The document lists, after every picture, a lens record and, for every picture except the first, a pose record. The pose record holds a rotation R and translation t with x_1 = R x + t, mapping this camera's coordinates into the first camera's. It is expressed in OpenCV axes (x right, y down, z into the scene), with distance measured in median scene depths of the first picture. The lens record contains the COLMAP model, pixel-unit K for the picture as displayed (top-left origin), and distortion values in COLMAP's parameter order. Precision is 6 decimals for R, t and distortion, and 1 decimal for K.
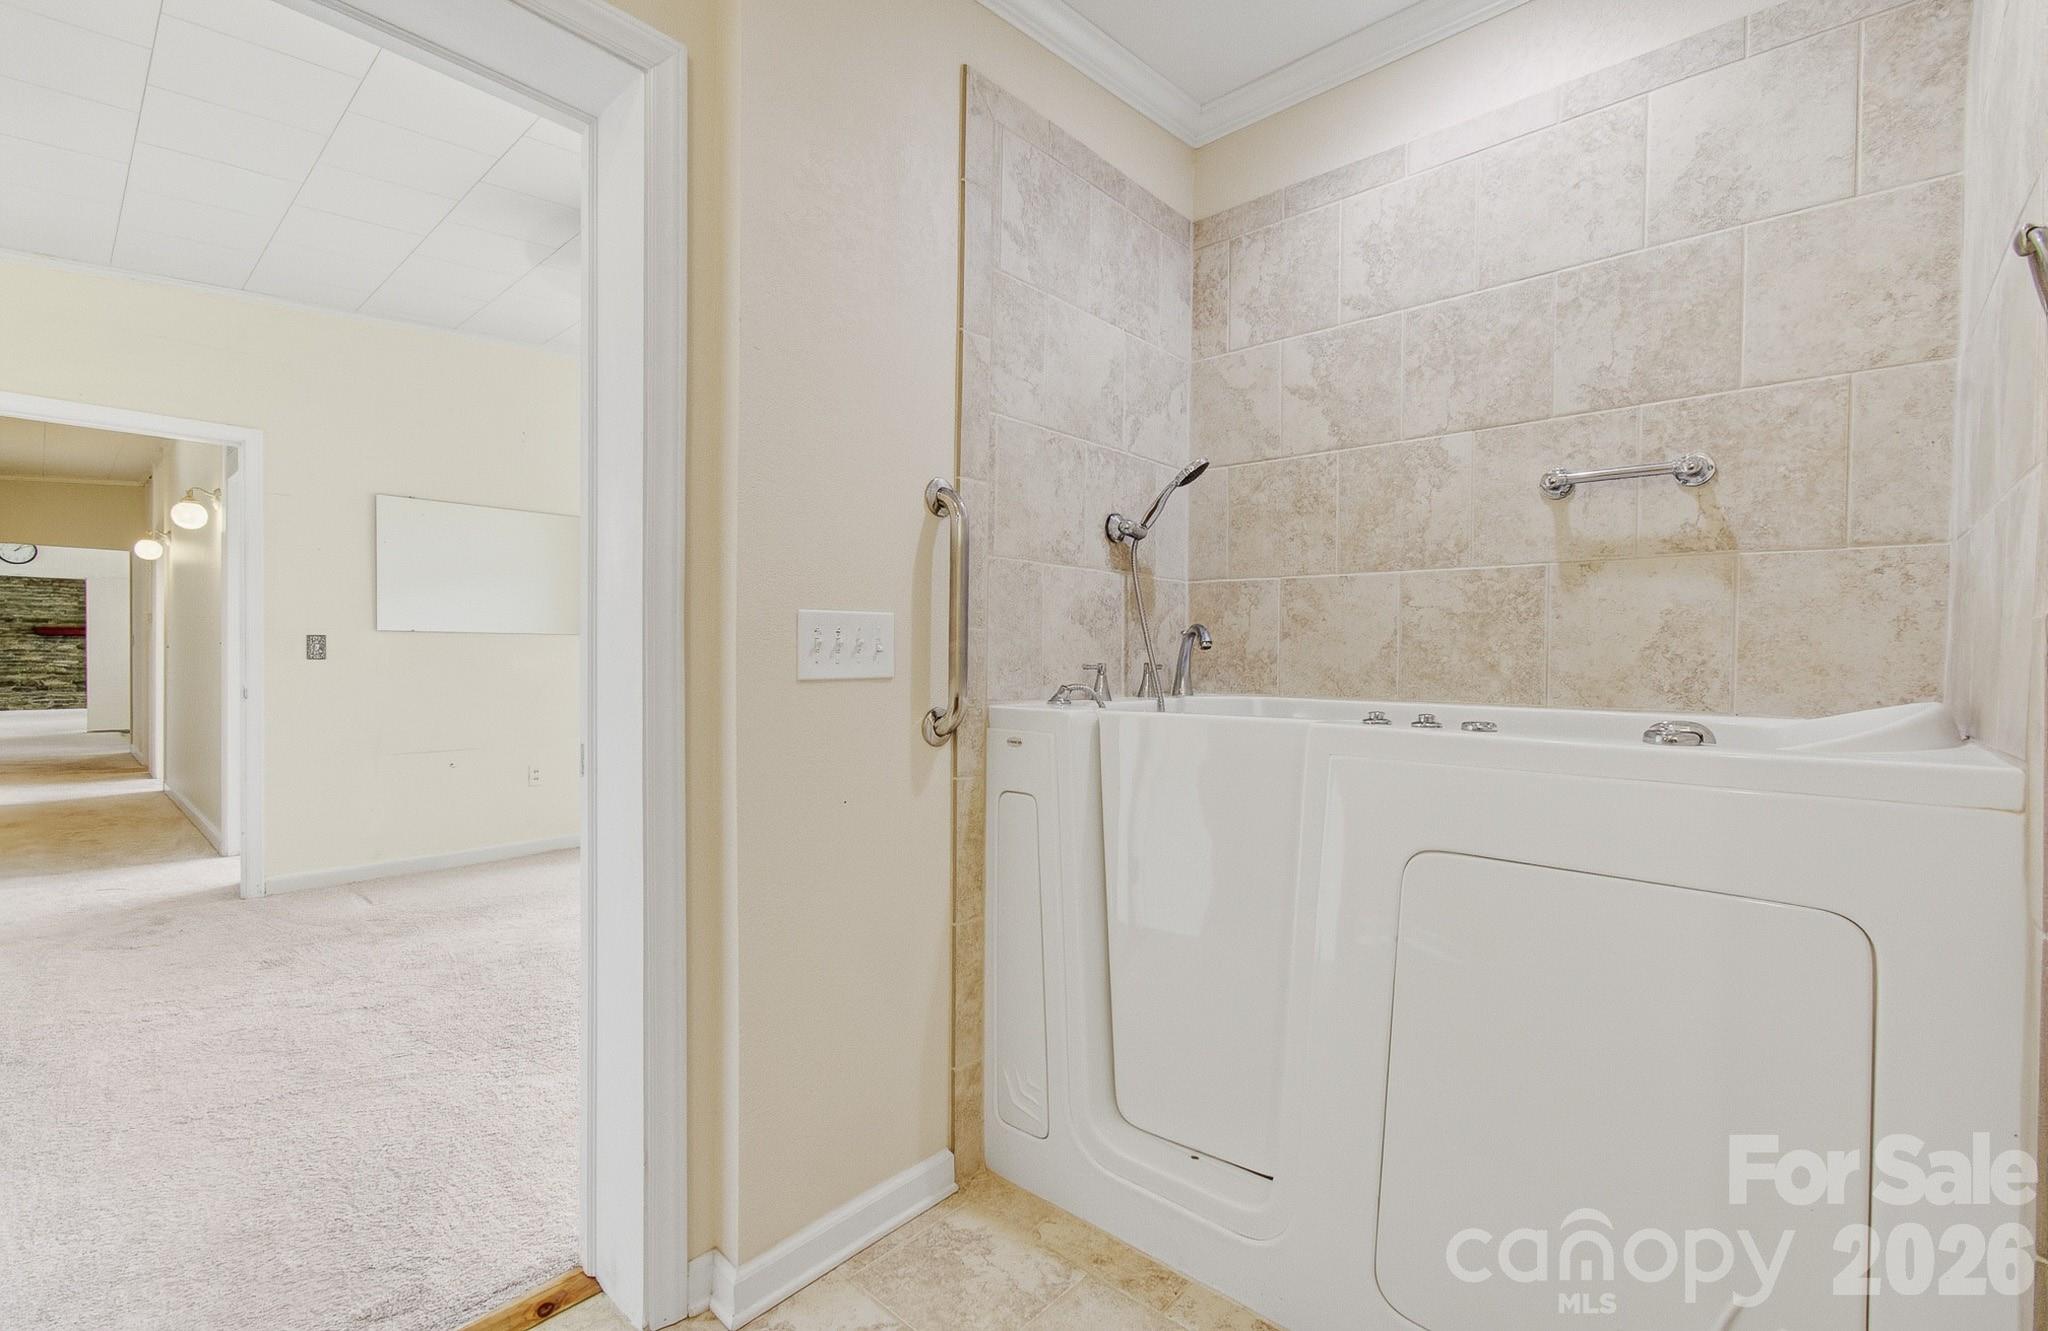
lens RADIAL K [[871.4, 0, 1021.5], [0, 871.4, 662.3], [0, 0, 1]] dist [-0.002459, 0.000281]
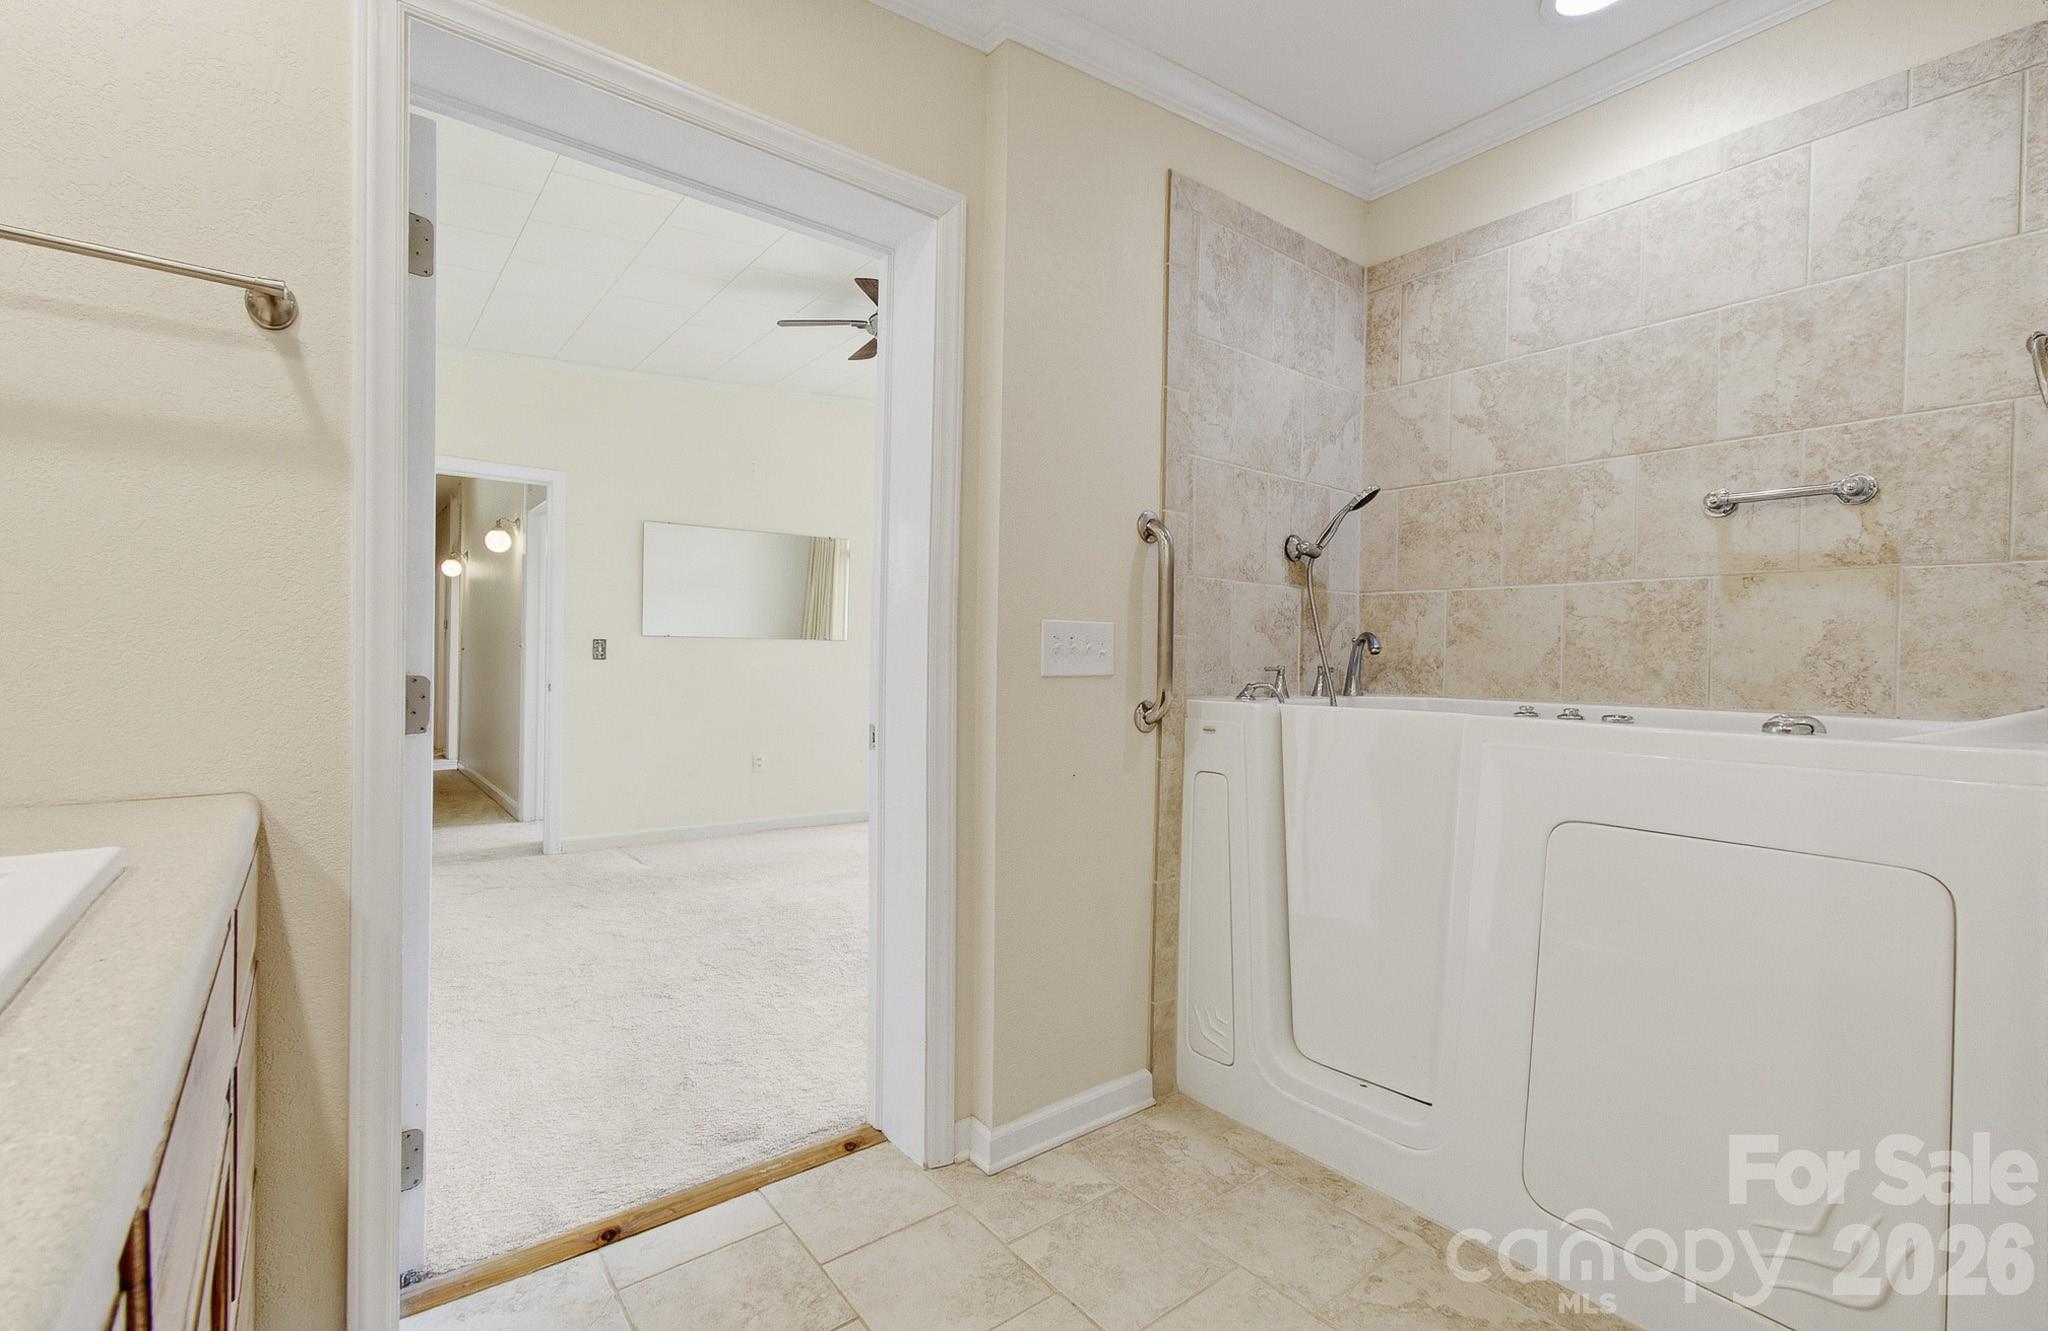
lens RADIAL K [[888.5, 0, 1016.0], [0, 888.5, 669.2], [0, 0, 1]] dist [0.002086, -0.003067]
pose [[0.985126, 0.007736, -0.171657, -0.056505], [-0.007437, 0.999969, 0.002387, 0.005689], [0.171671, -0.001075, 0.985154, -0.241483]]
